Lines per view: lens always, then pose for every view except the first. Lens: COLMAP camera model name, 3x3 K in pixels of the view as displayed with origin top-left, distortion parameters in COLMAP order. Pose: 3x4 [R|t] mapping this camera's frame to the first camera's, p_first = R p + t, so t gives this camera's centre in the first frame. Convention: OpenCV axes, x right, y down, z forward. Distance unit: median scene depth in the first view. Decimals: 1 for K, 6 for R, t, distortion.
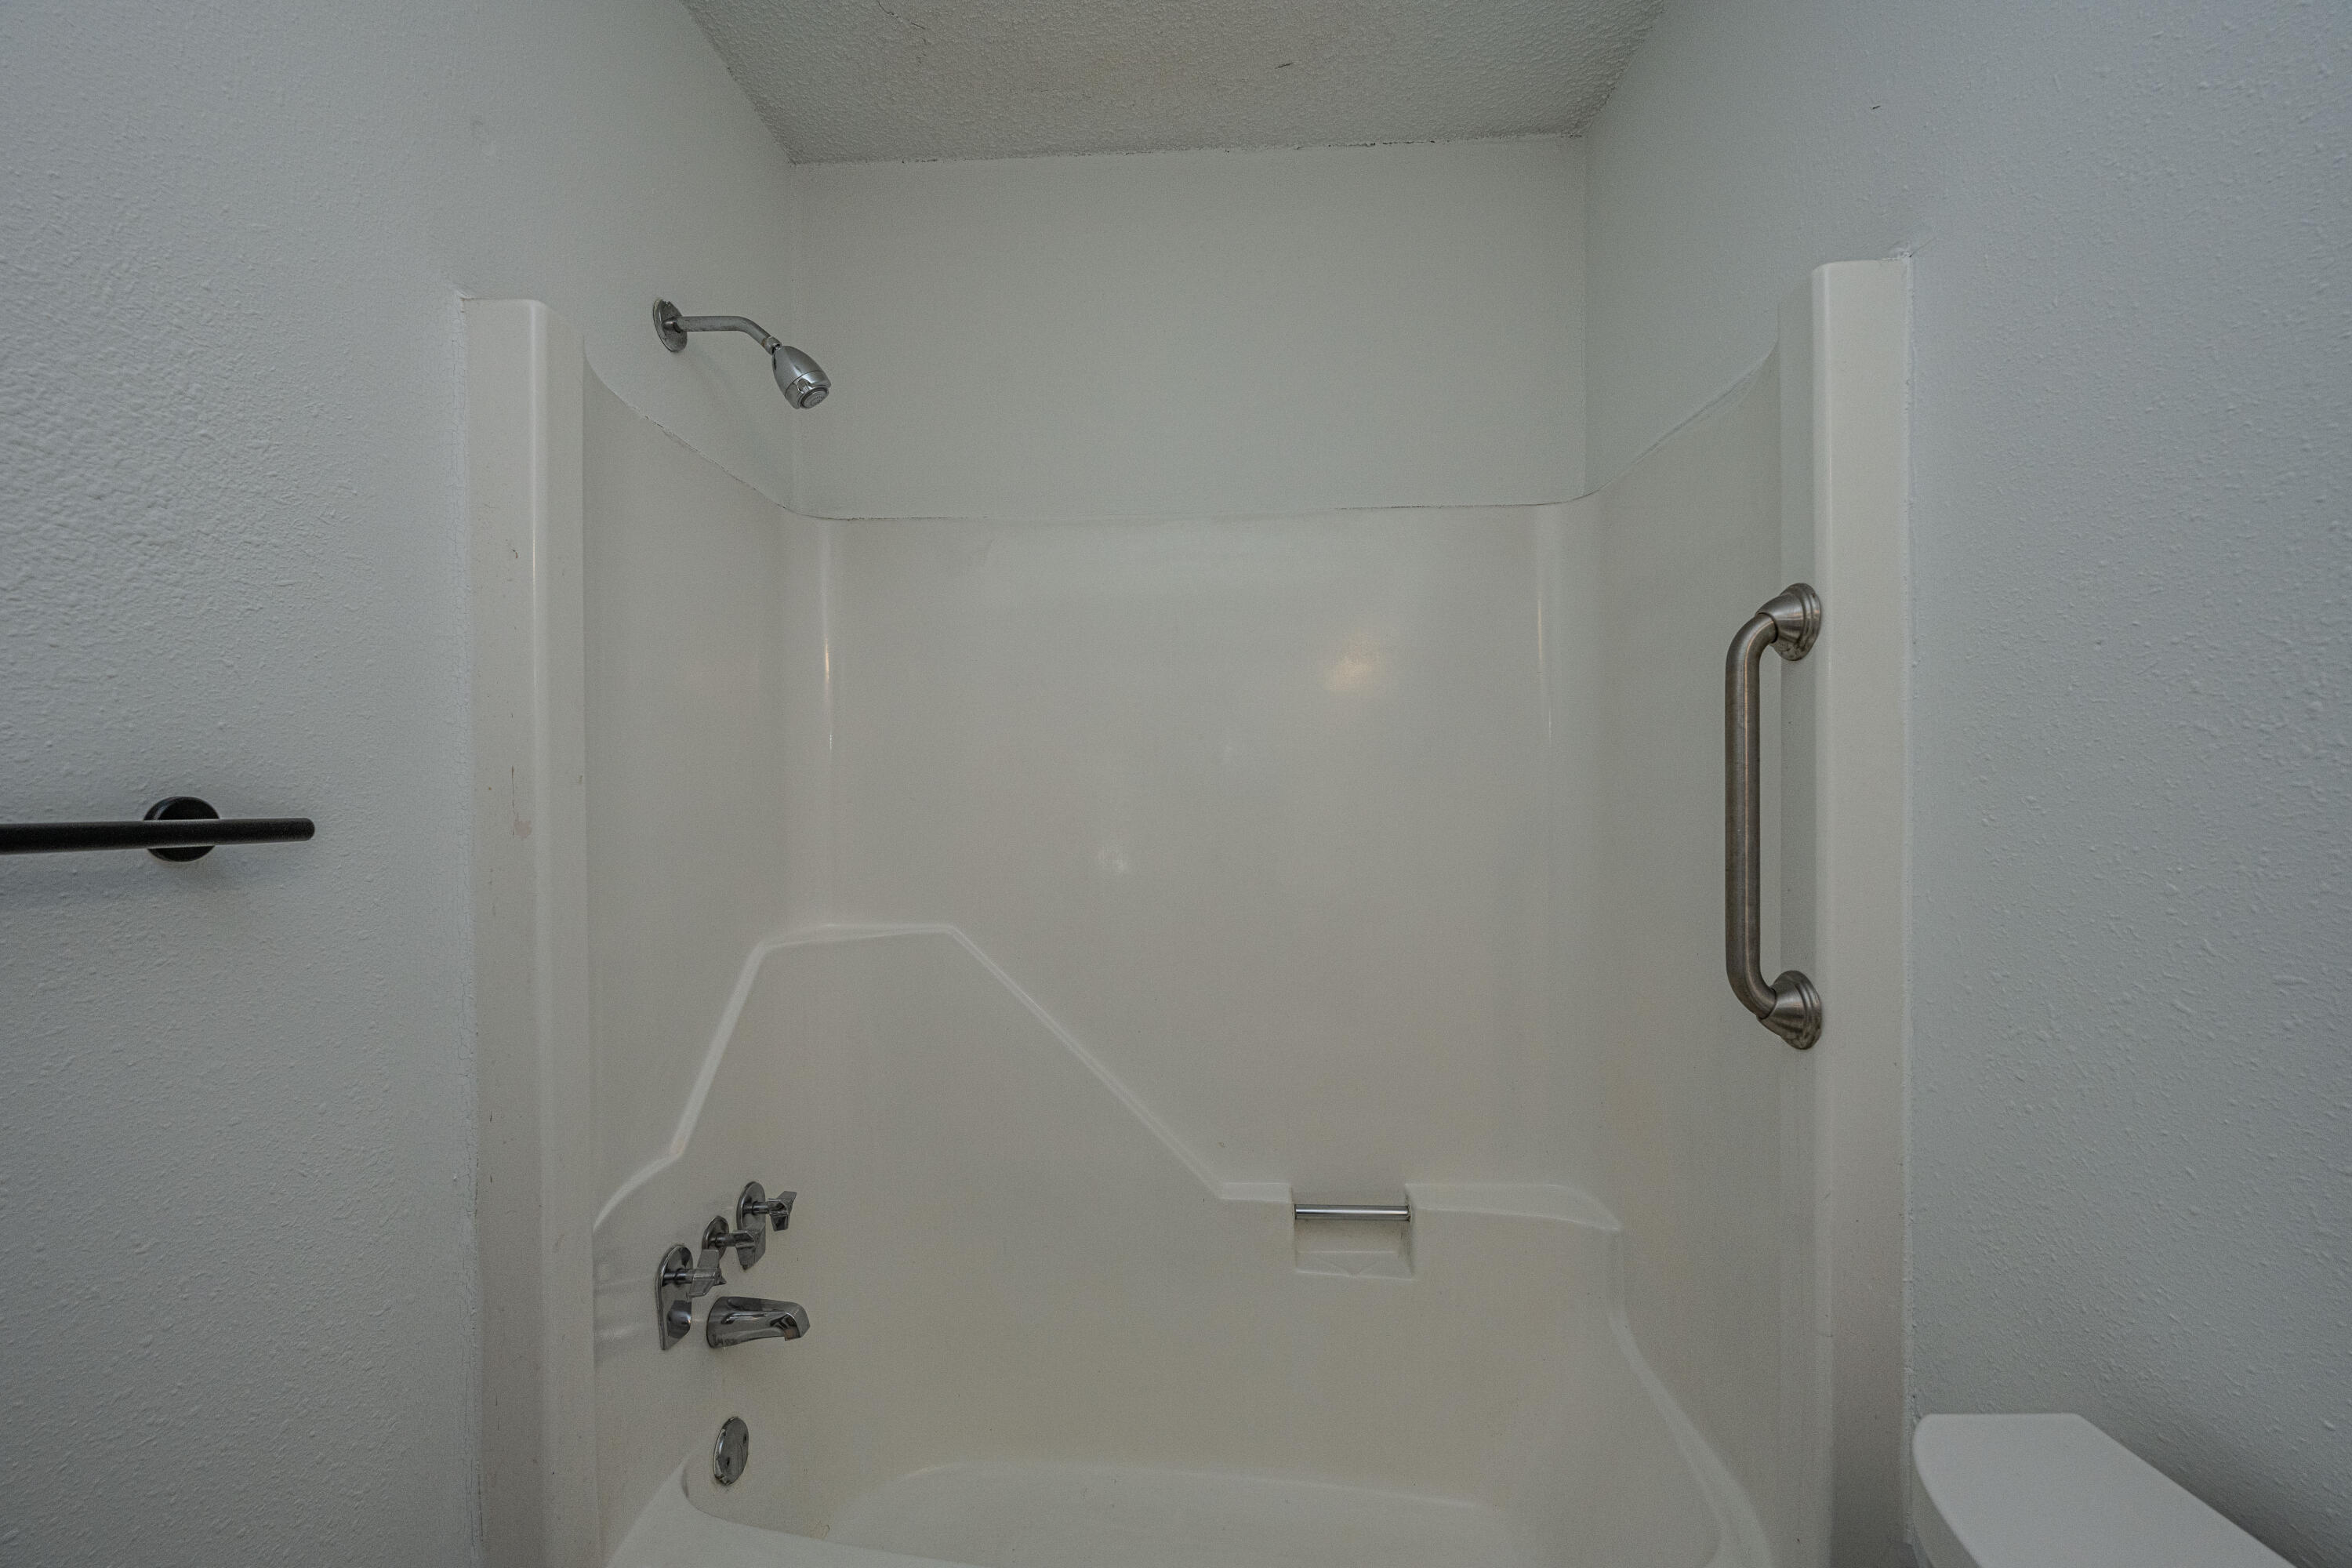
lens RADIAL K [[946.8, 0, 1187.1], [0, 946.8, 784.6], [0, 0, 1]] dist [-0.000467, 0.000017]
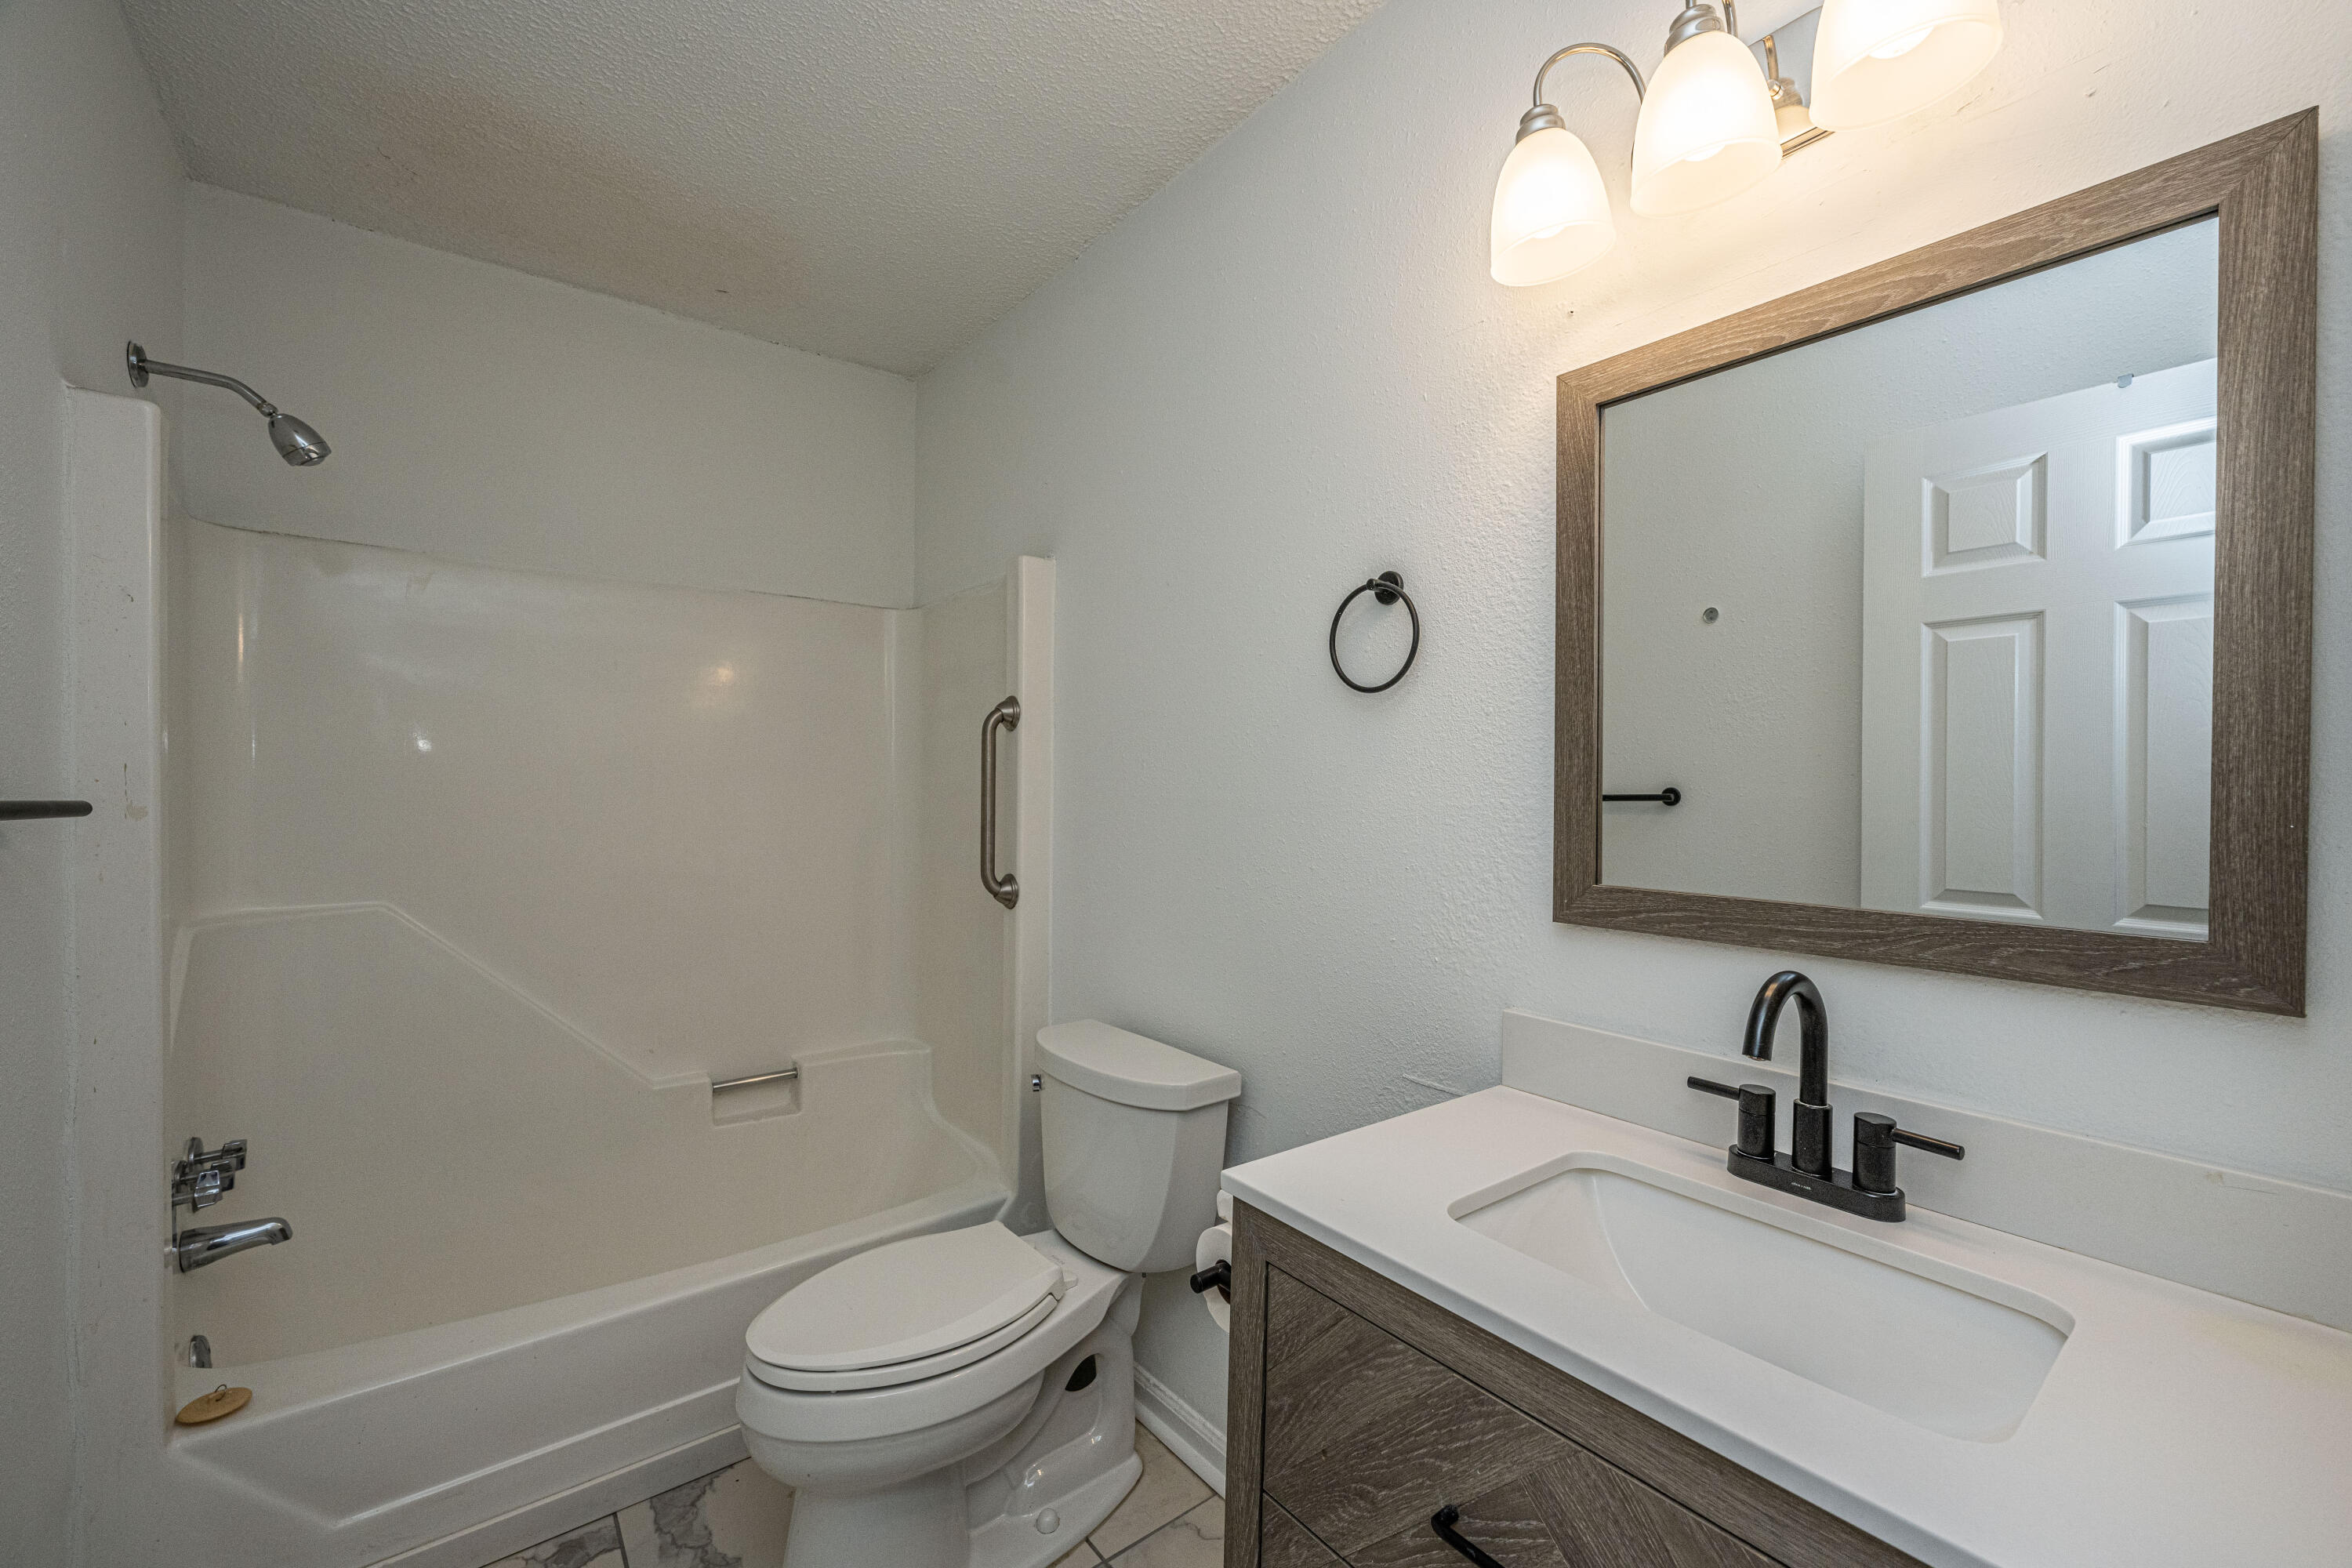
lens RADIAL K [[946.8, 0, 1187.1], [0, 946.8, 784.6], [0, 0, 1]] dist [-0.000467, 0.000017]
pose [[0.765457, 0.012235, 0.643371, -0.429959], [-0.010106, 0.999924, -0.006992, 0.002871], [-0.643408, -0.001150, 0.765523, -0.894614]]
